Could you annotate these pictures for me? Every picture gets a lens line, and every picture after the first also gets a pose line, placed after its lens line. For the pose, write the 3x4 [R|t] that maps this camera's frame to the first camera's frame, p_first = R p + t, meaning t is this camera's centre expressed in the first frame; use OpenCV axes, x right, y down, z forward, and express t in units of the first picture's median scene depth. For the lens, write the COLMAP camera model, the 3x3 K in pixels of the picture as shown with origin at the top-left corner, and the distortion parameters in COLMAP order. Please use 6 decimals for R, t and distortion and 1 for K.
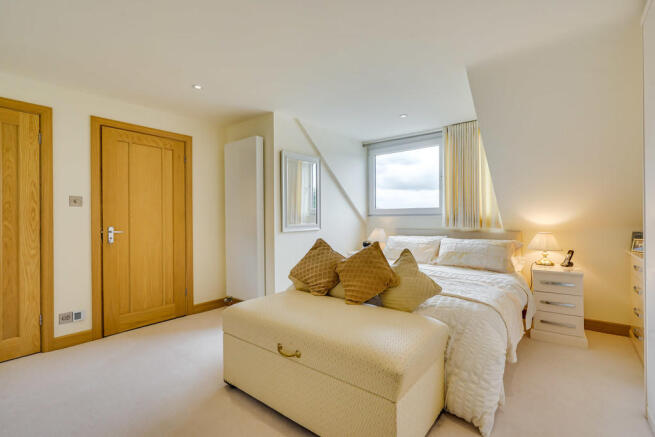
lens RADIAL K [[295.1, 0, 330.2], [0, 295.1, 218.4], [0, 0, 1]] dist [-0.001745, 0.000188]
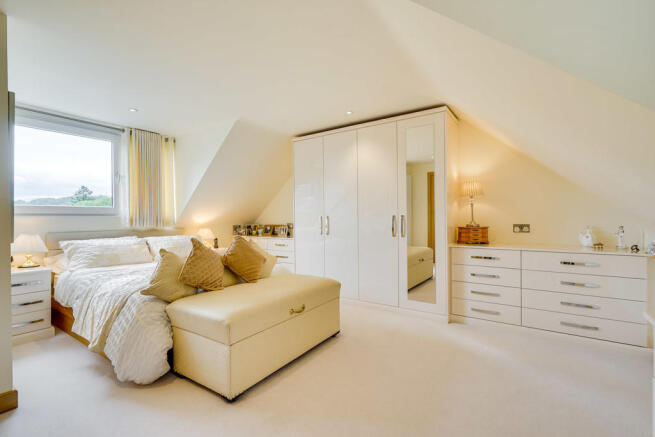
lens RADIAL K [[295.1, 0, 331.4], [0, 295.1, 216.7], [0, 0, 1]] dist [-0.001745, 0.000188]
pose [[-0.109525, 0.000760, 0.993984, -0.754705], [-0.006235, 0.999980, -0.001452, -0.010369], [-0.993965, -0.006357, -0.109518, 0.458061]]
